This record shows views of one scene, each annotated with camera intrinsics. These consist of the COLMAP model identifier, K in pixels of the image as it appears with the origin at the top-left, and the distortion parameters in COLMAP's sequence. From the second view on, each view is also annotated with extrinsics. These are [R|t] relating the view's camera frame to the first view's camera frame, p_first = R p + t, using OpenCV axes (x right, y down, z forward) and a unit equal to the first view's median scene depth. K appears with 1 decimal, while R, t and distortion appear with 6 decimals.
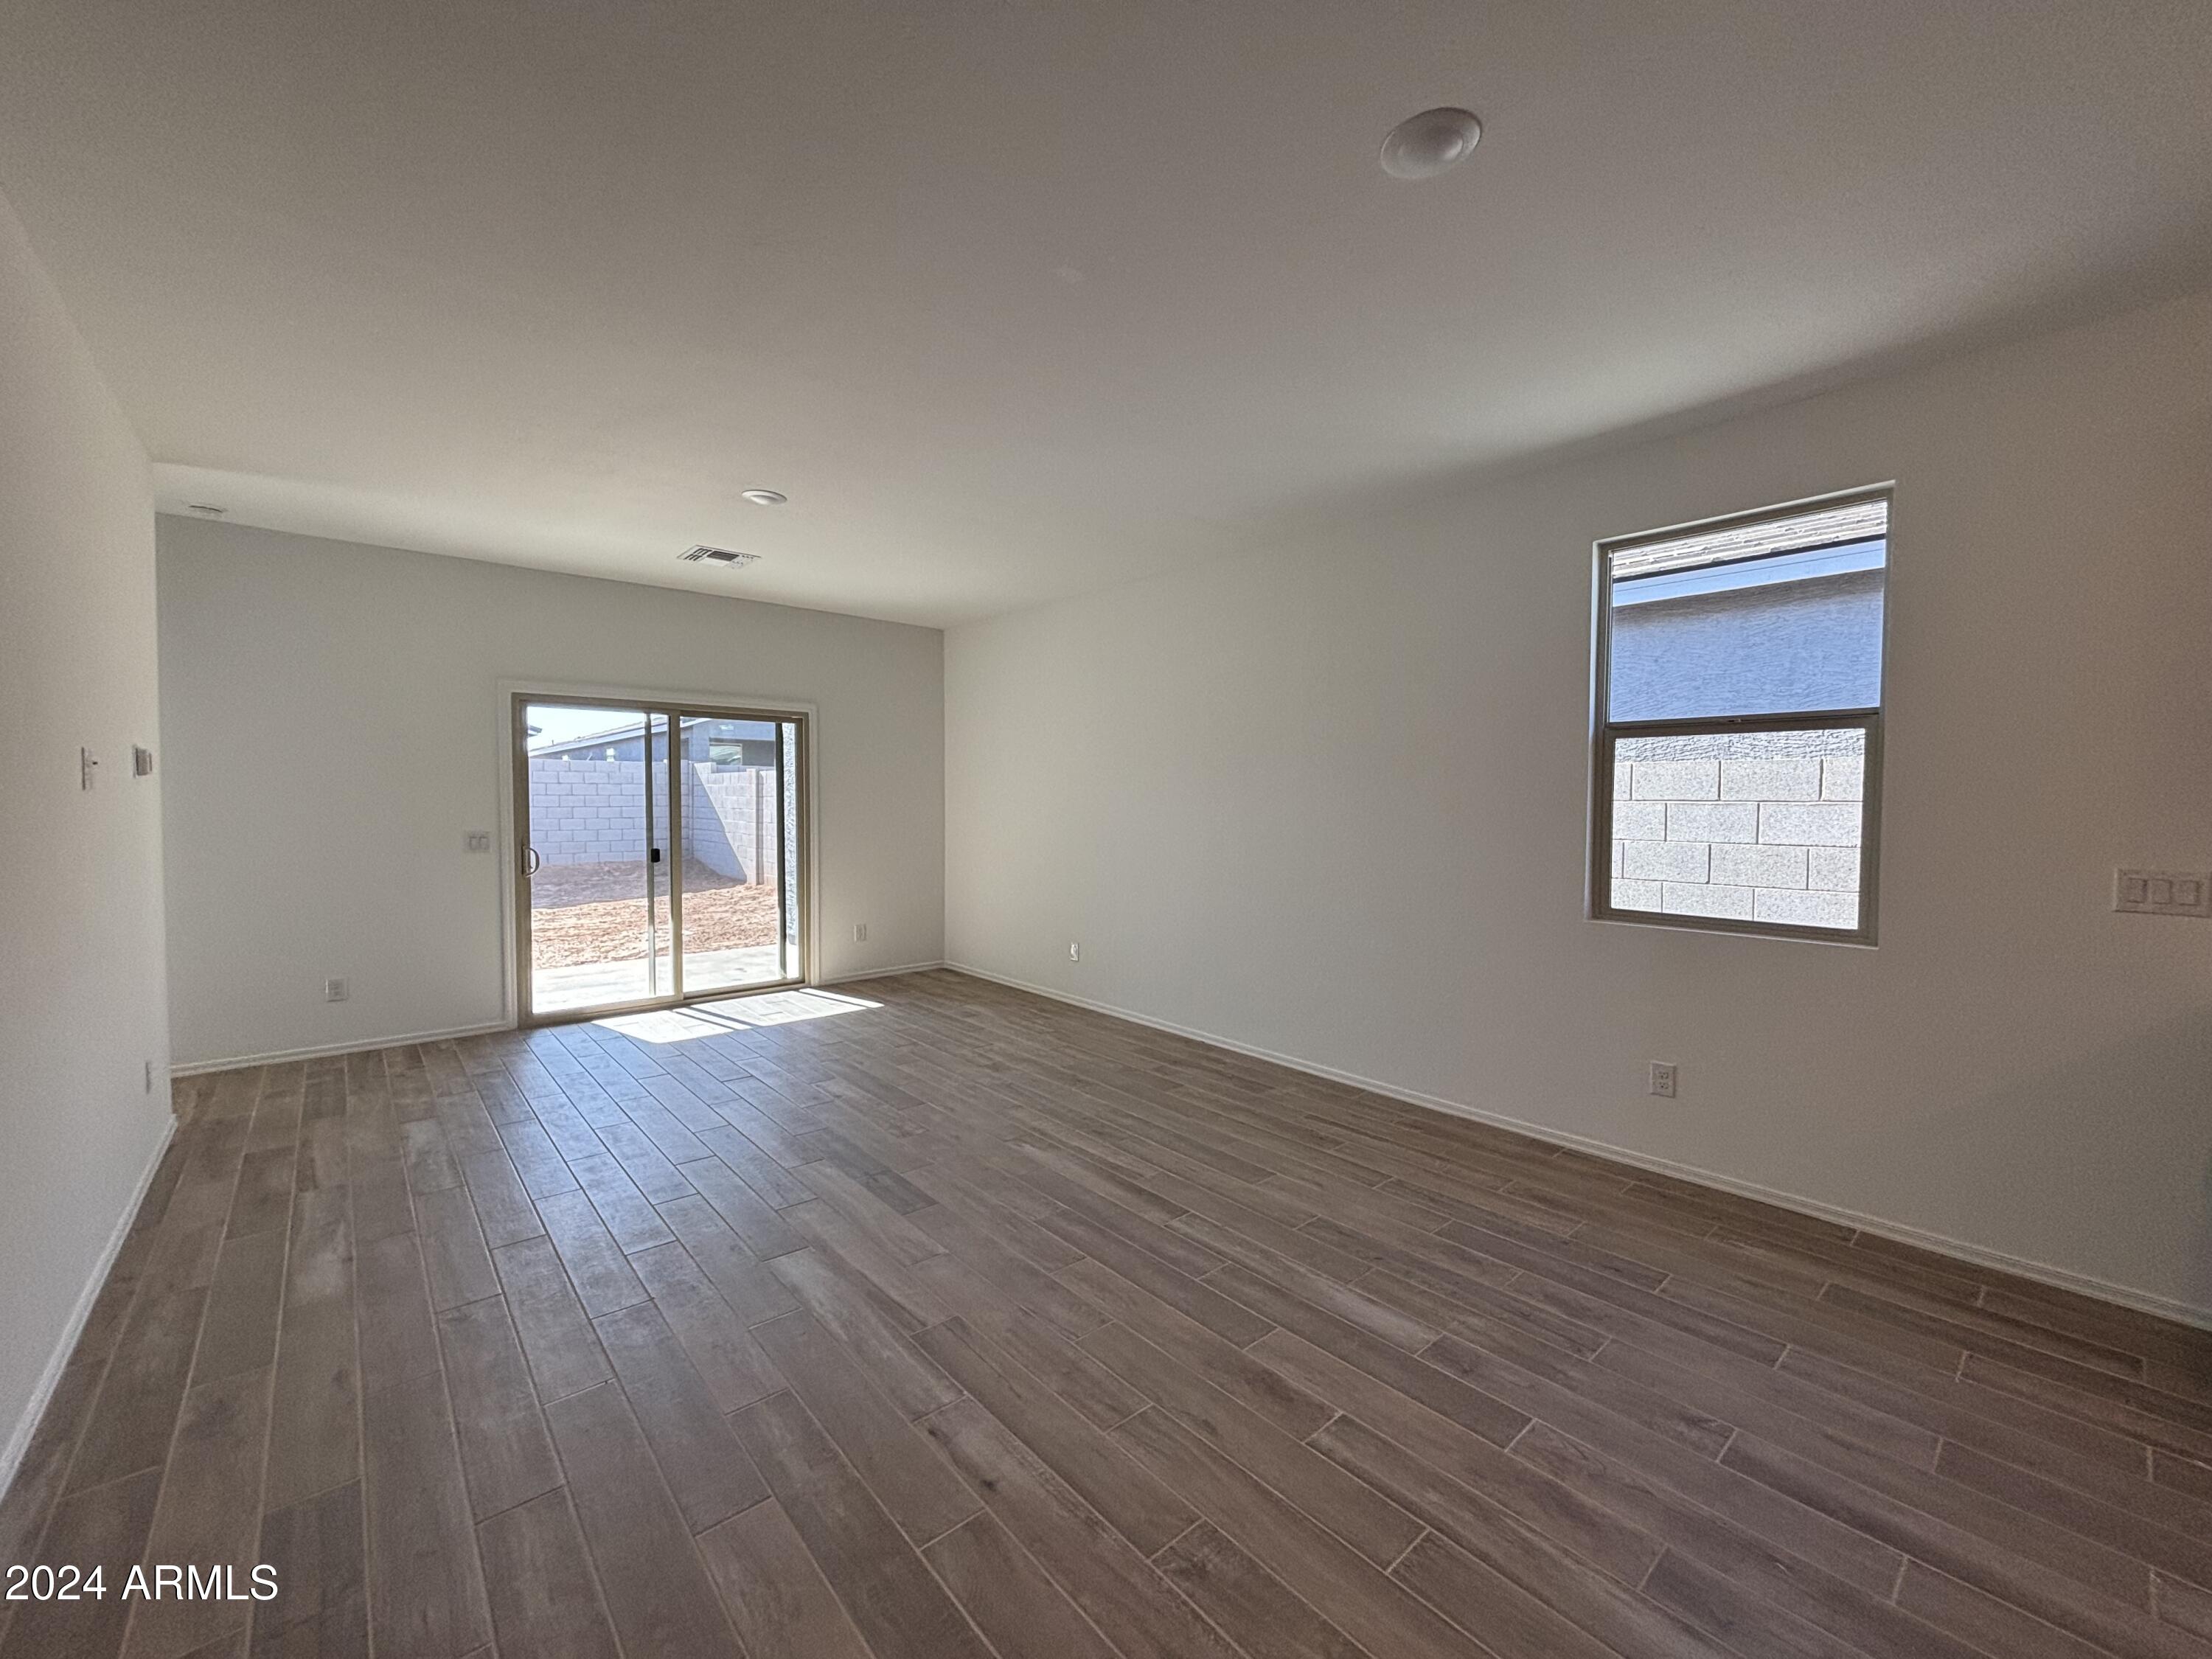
lens RADIAL K [[889.1, 0, 1106.0], [0, 889.1, 829.5], [0, 0, 1]] dist [-0.001704, -0.000296]
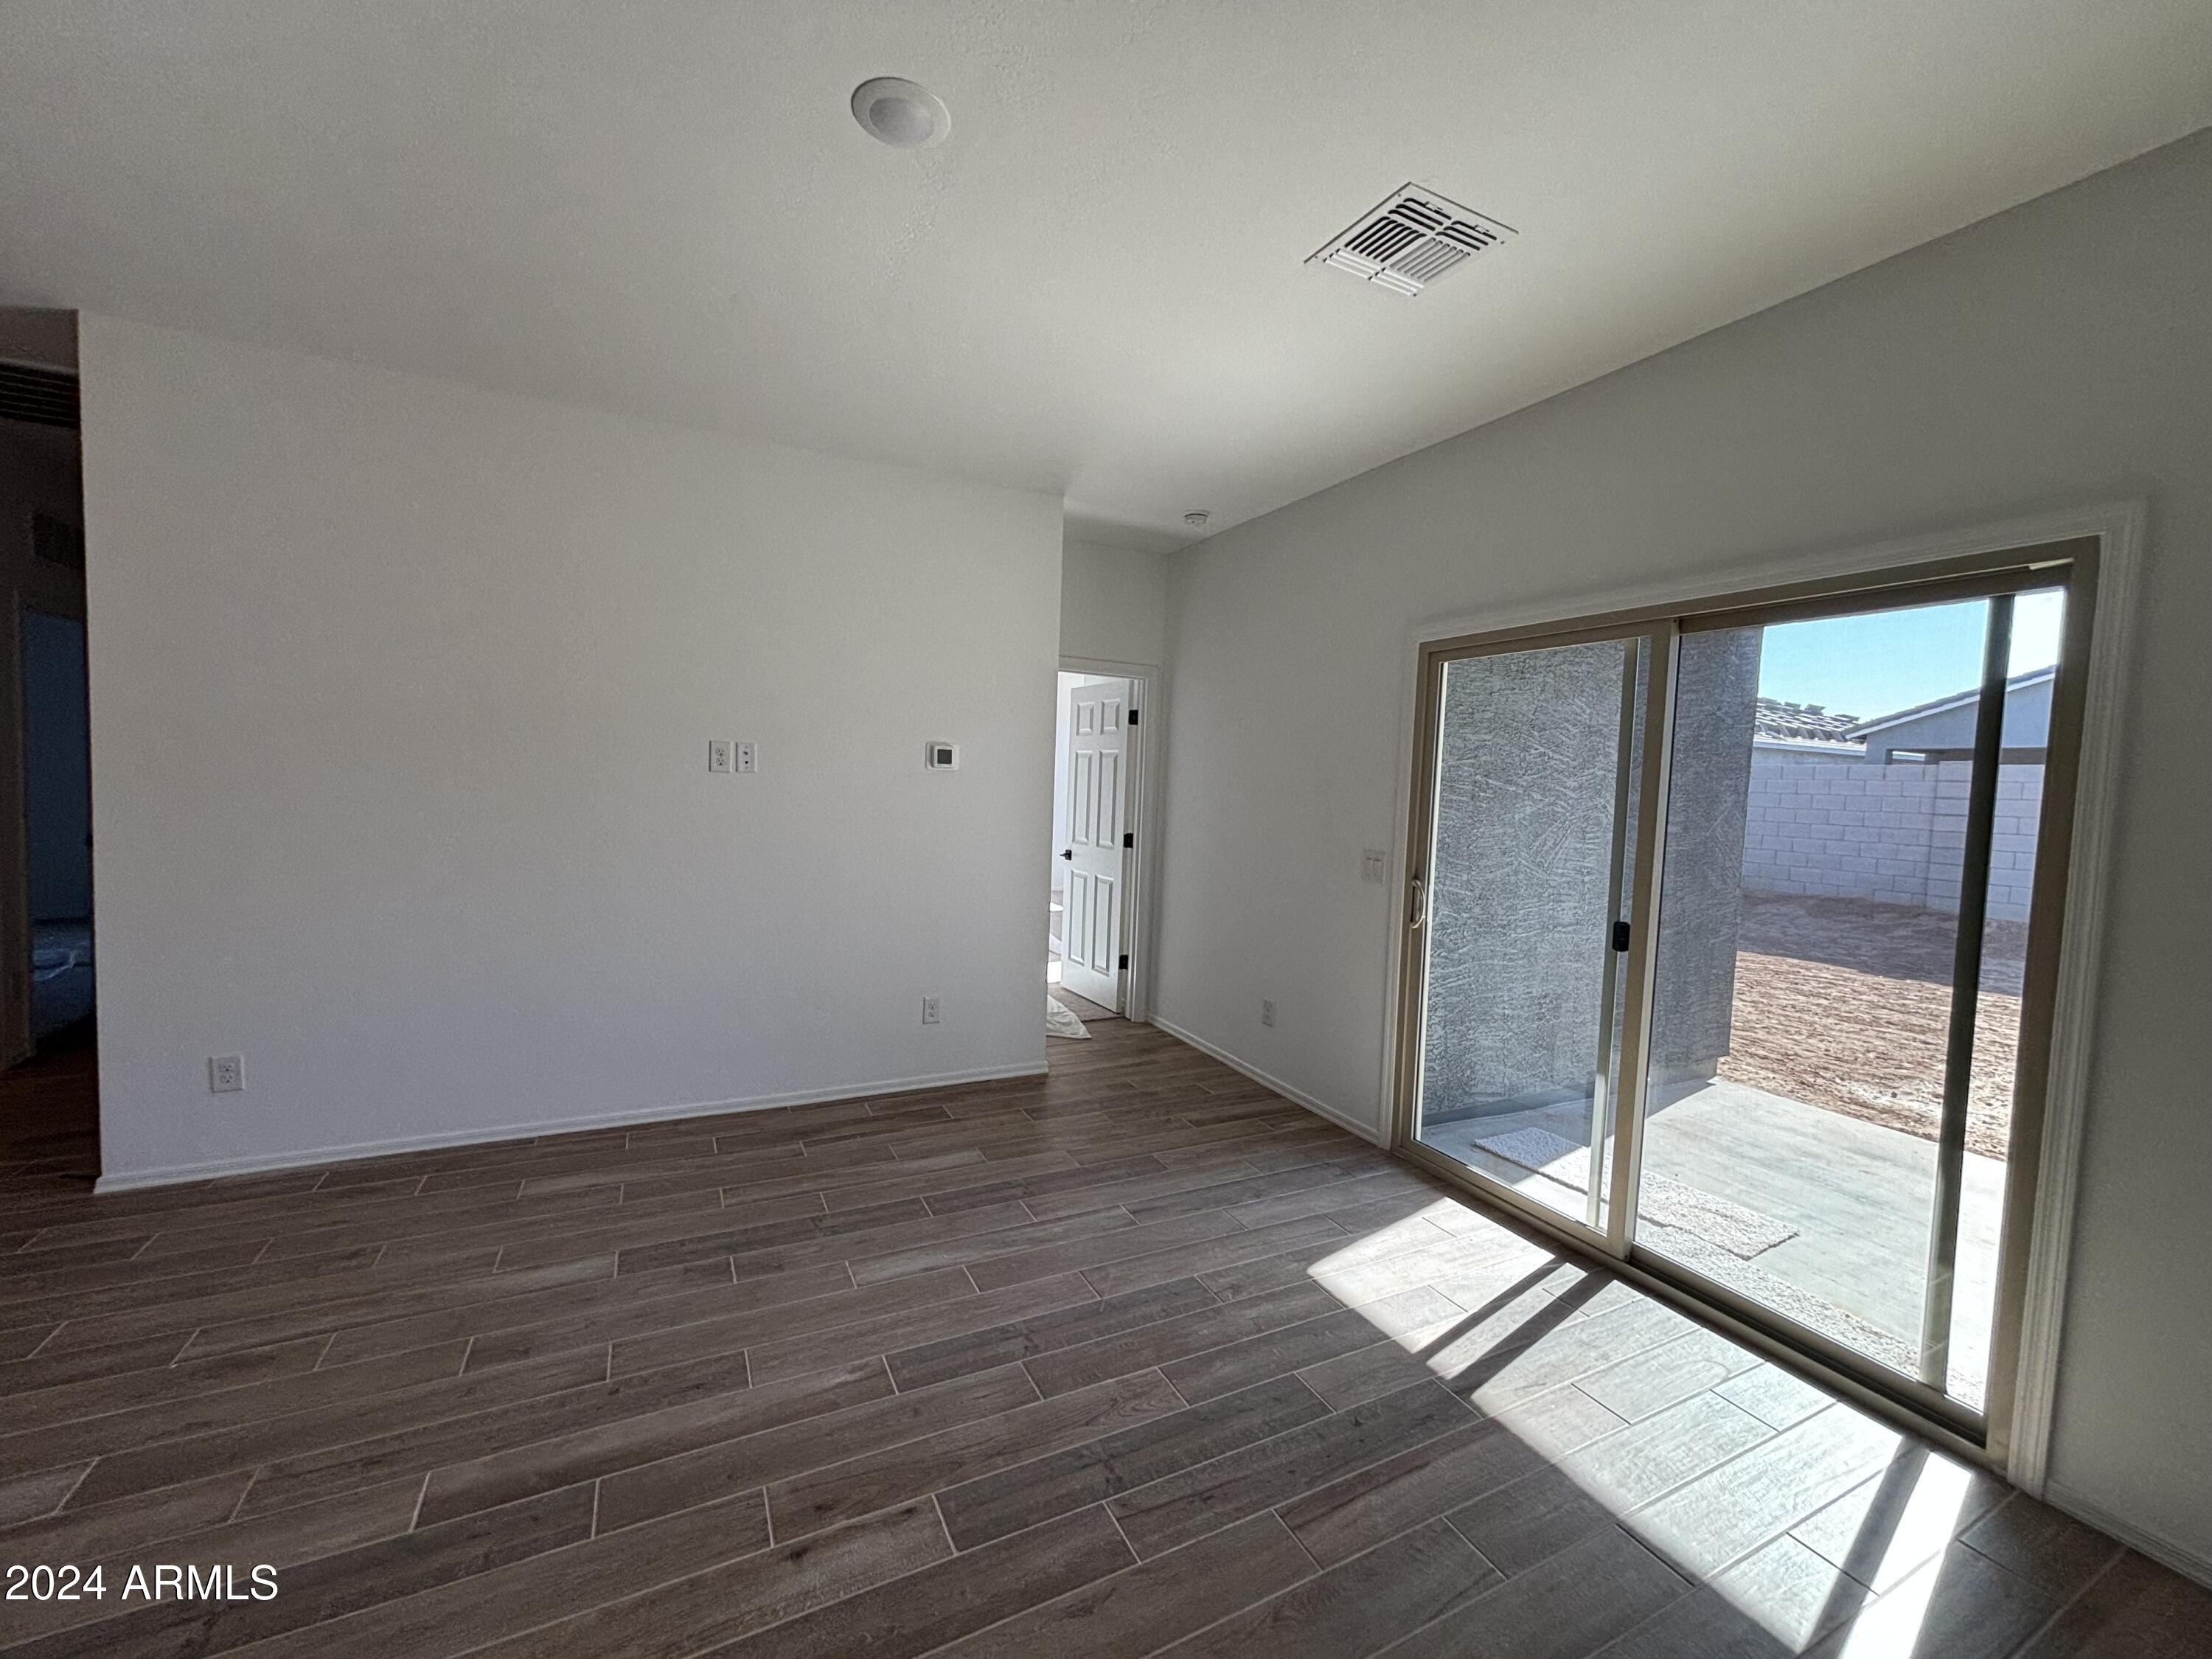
lens RADIAL K [[889.1, 0, 1106.0], [0, 889.1, 829.5], [0, 0, 1]] dist [-0.001704, -0.000296]
pose [[-0.262781, 0.047002, -0.963710, 0.028879], [-0.069992, 0.995253, 0.067626, -0.060237], [0.962313, 0.085223, -0.258244, 1.270864]]
